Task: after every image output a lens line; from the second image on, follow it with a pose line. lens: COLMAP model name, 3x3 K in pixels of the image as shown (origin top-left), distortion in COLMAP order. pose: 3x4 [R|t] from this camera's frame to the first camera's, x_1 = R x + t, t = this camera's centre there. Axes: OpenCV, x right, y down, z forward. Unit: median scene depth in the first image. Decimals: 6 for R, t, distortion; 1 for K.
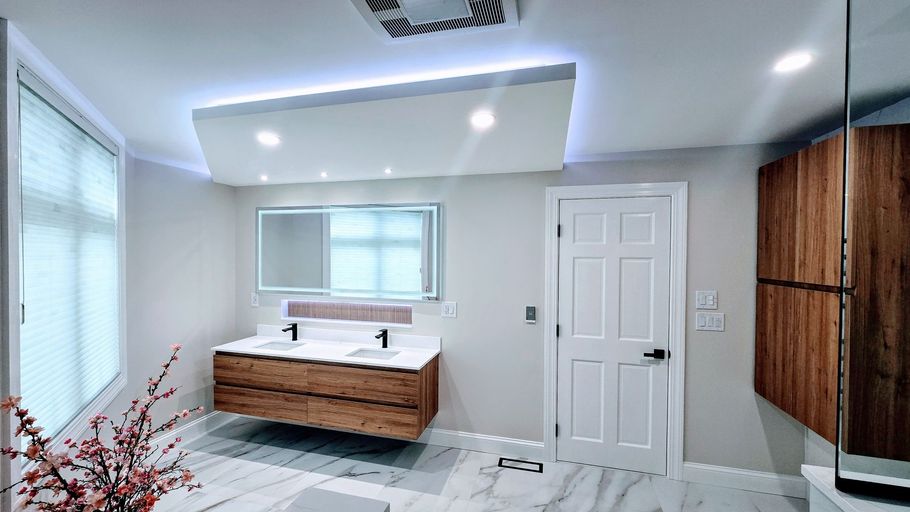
lens RADIAL K [[369.3, 0, 455.3], [0, 369.3, 258.2], [0, 0, 1]] dist [-0.006041, 0.001539]
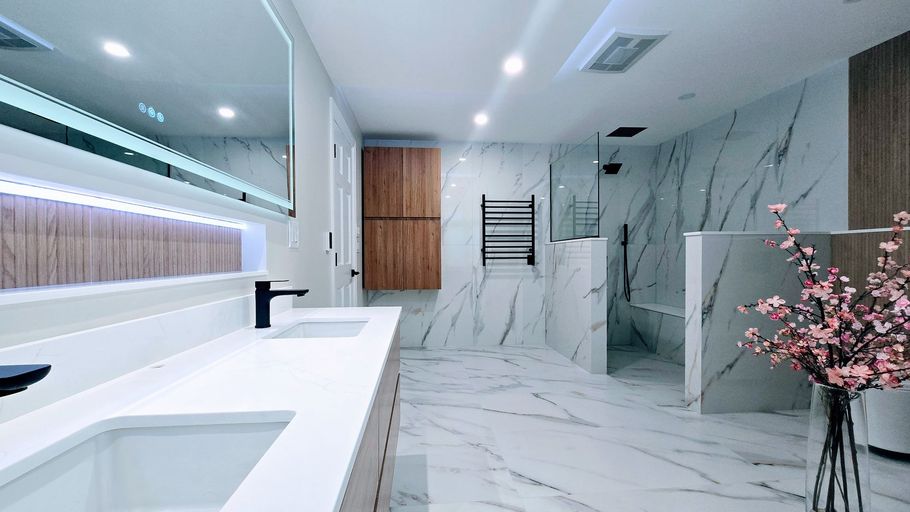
lens RADIAL K [[369.3, 0, 454.8], [0, 369.3, 255.9], [0, 0, 1]] dist [-0.006041, 0.001539]
pose [[-0.323881, -0.007637, 0.946067, -0.866157], [0.014839, 0.999803, 0.013150, 0.225114], [-0.945982, 0.018297, -0.323704, 1.272758]]
